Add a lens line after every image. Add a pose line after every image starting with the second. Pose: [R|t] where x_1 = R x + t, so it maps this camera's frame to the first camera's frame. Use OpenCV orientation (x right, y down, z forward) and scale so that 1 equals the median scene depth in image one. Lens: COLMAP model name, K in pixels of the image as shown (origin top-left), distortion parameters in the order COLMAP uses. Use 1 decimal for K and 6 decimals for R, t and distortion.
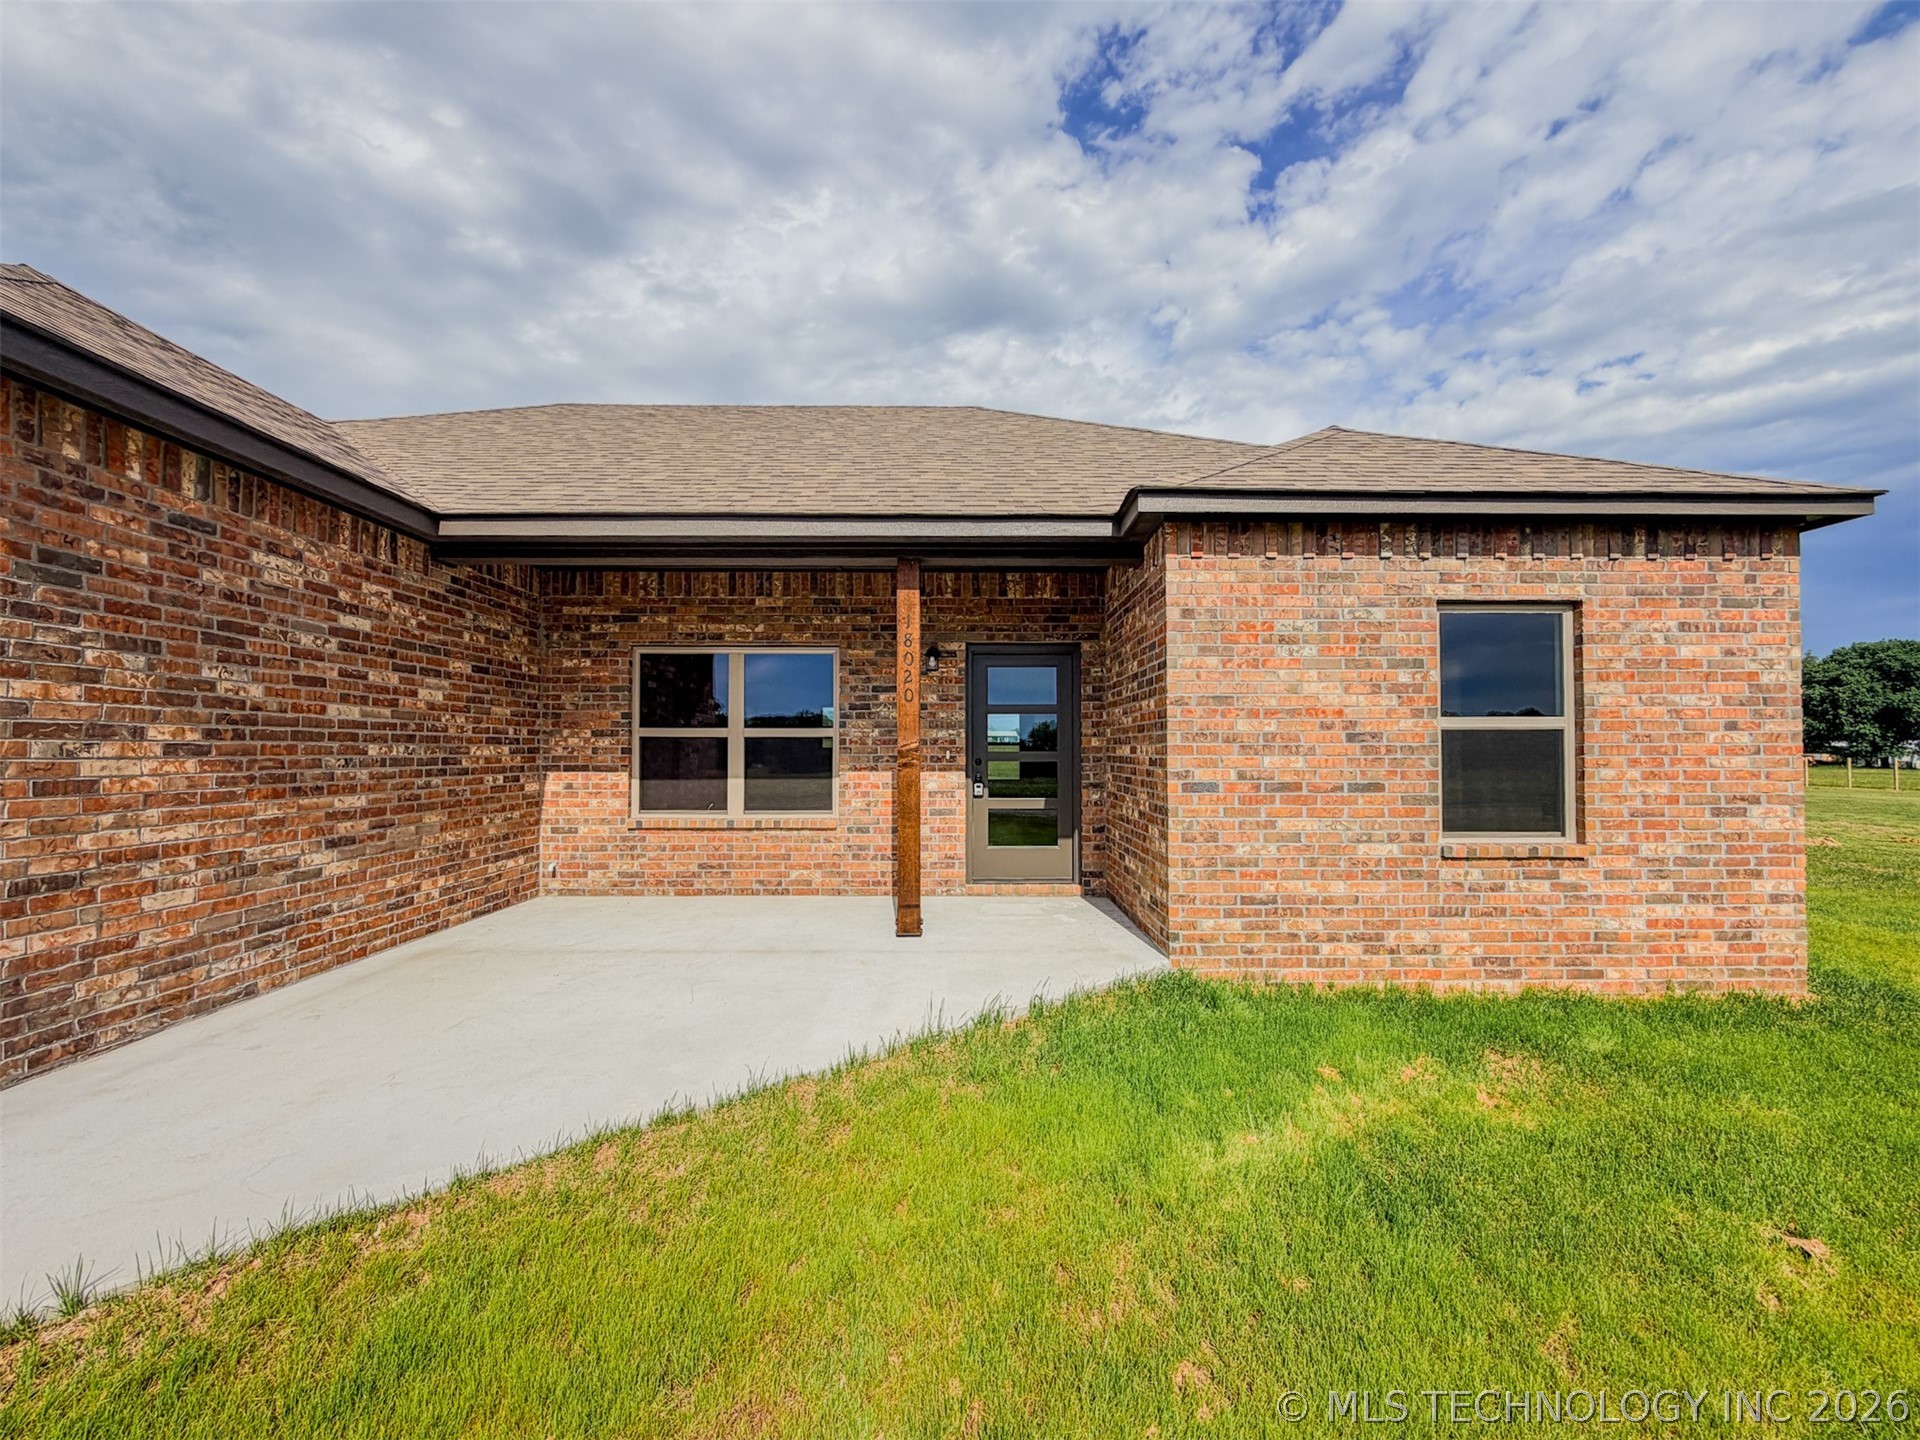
lens RADIAL K [[758.7, 0, 966.1], [0, 758.7, 726.7], [0, 0, 1]] dist [-0.000479, 0.000061]
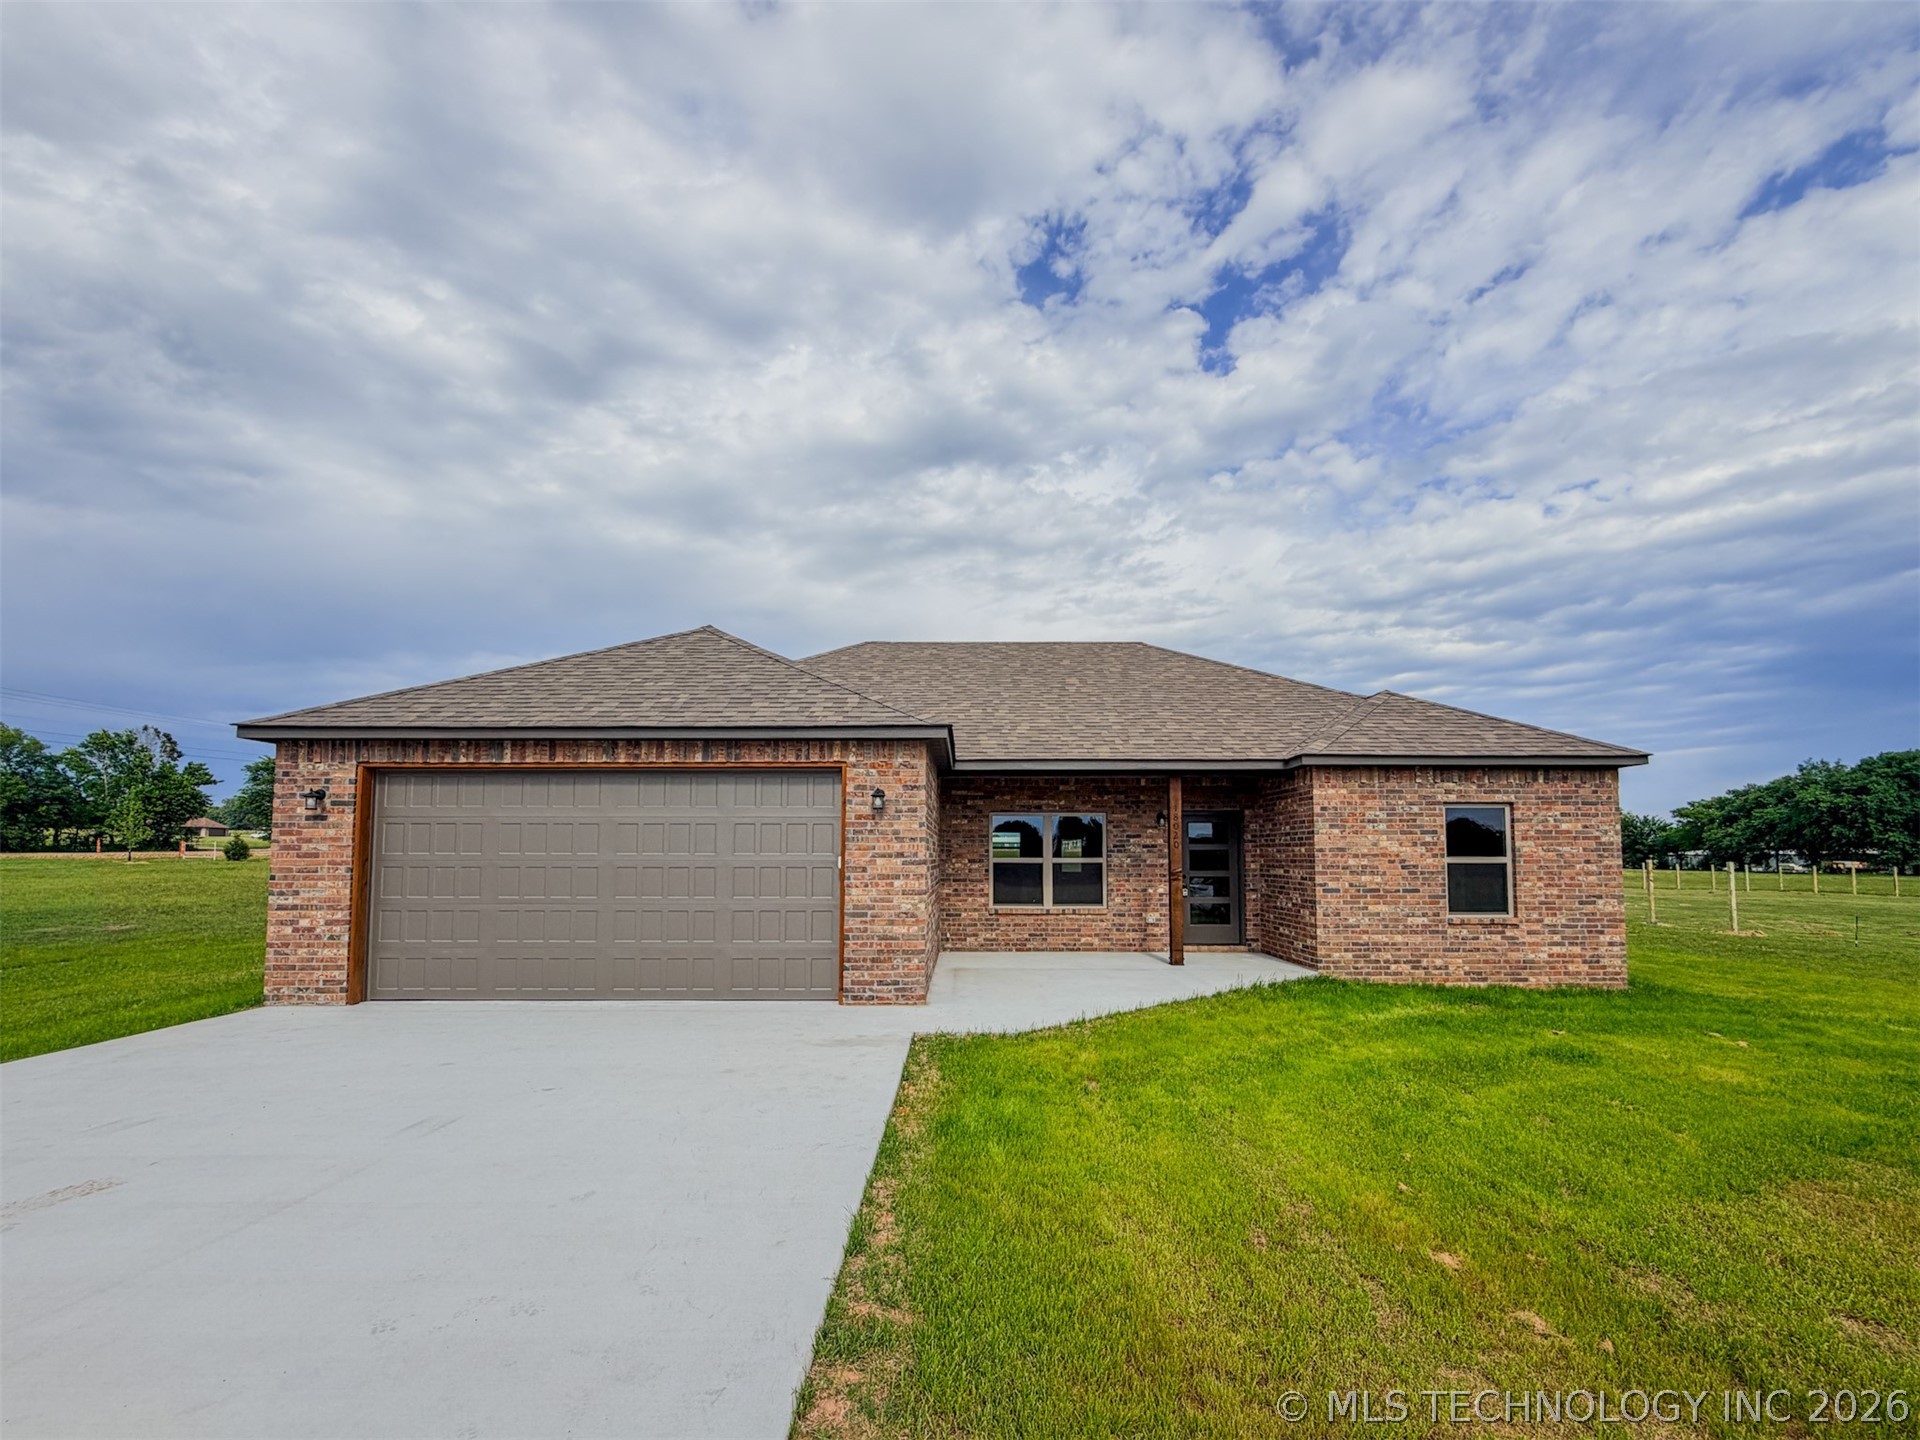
lens RADIAL K [[758.7, 0, 961.0], [0, 758.7, 810.9], [0, 0, 1]] dist [-0.000479, 0.000061]
pose [[0.999635, -0.002249, -0.026924, -0.662662], [0.001456, 0.999565, -0.029443, -0.081197], [0.026979, 0.029393, 0.999204, -1.140896]]
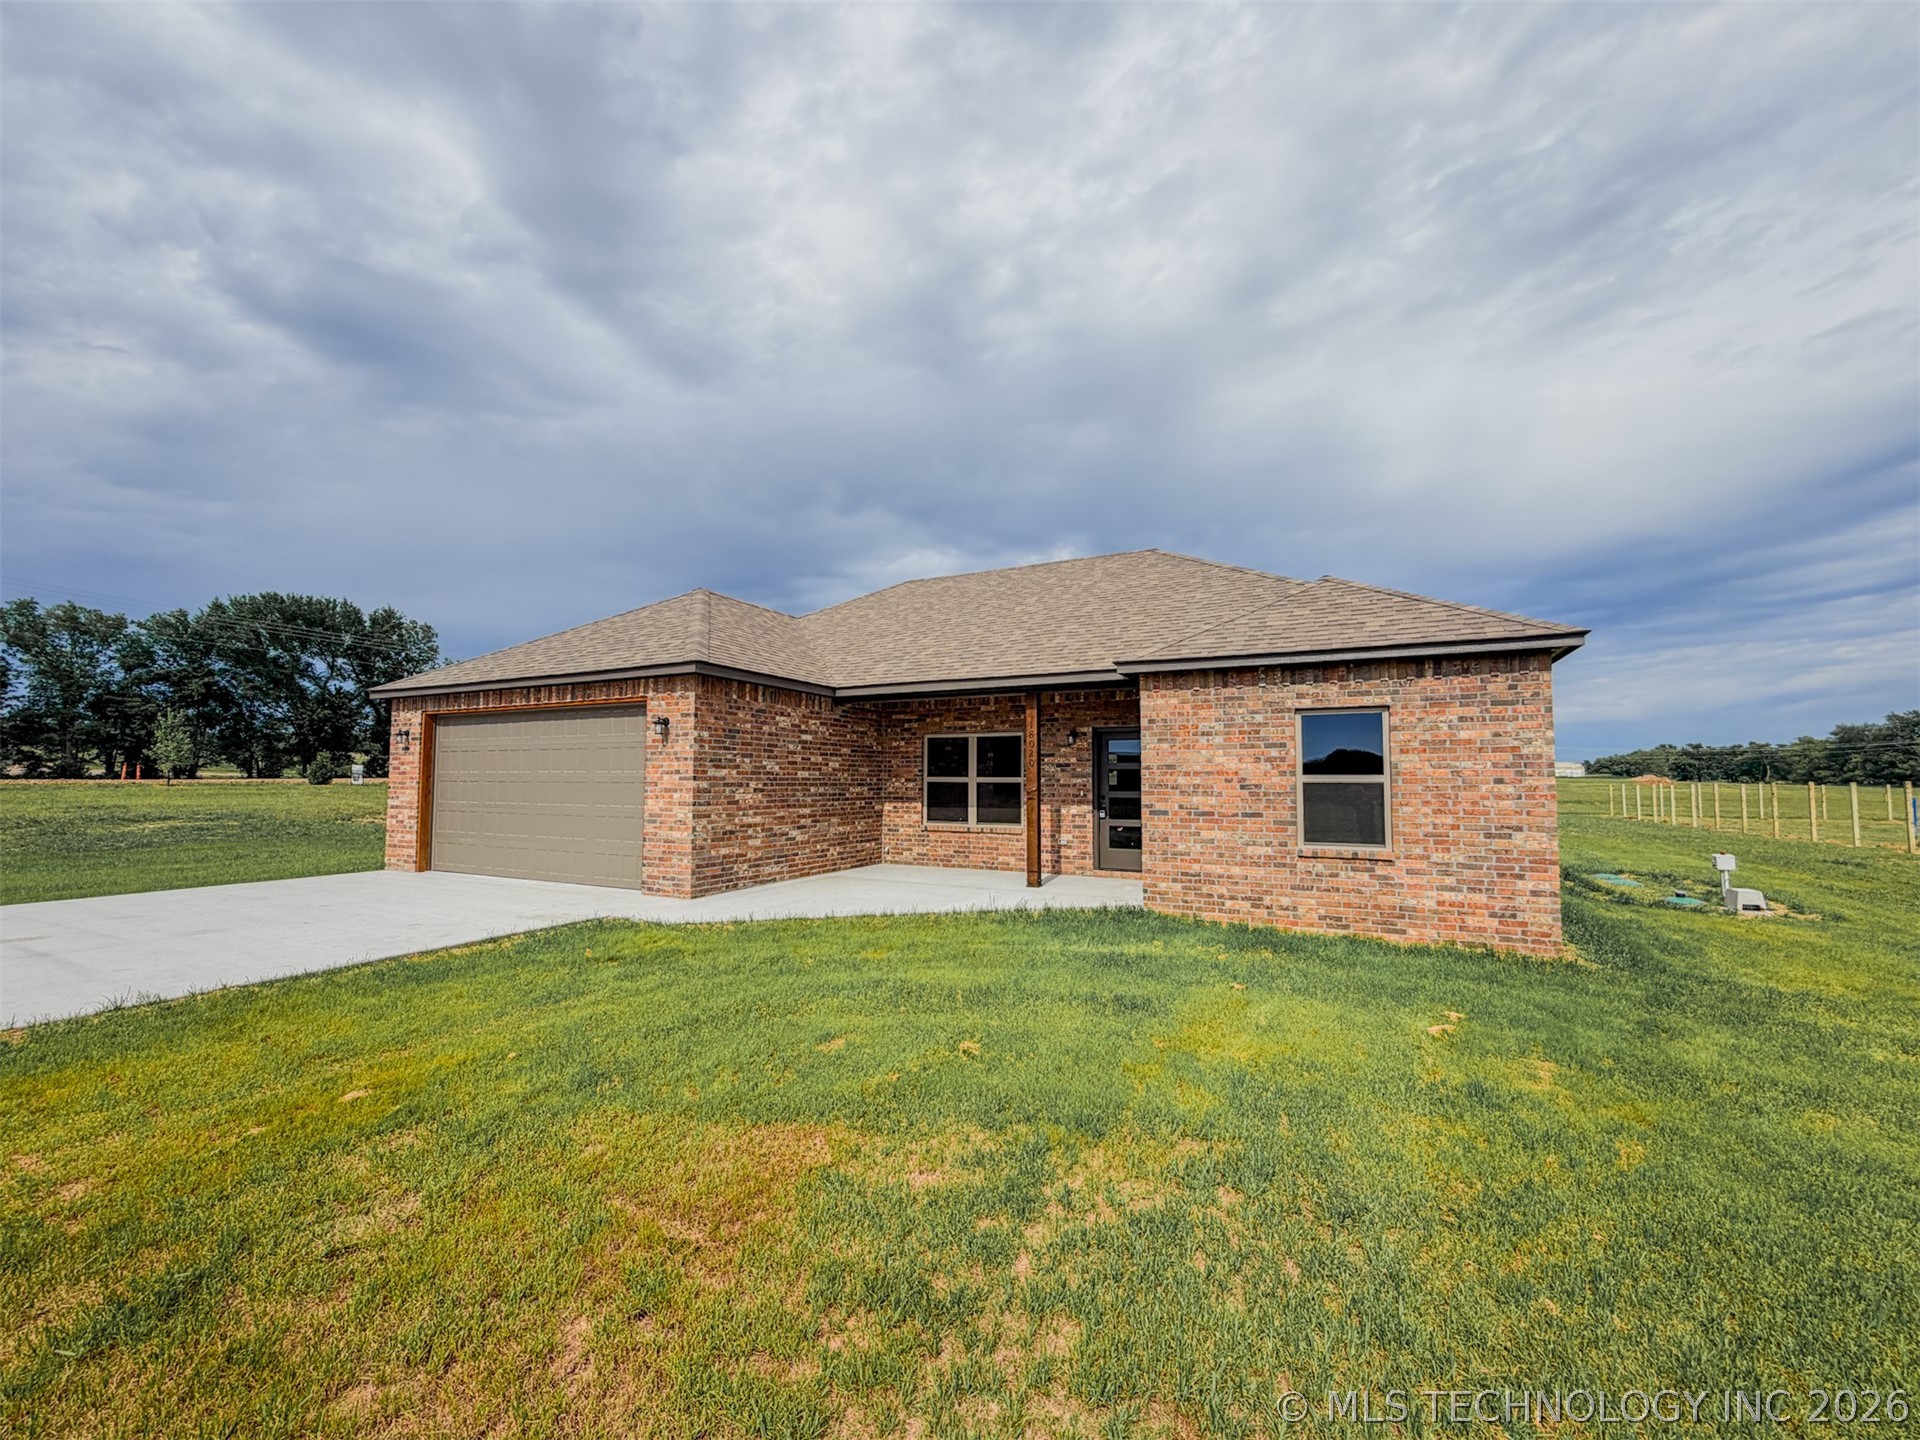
lens RADIAL K [[758.7, 0, 955.8], [0, 758.7, 736.9], [0, 0, 1]] dist [-0.000479, 0.000061]
pose [[0.883454, -0.024490, -0.467877, 0.746165], [0.011646, 0.999472, -0.030325, -0.058140], [0.468372, 0.021342, 0.883273, -0.912038]]
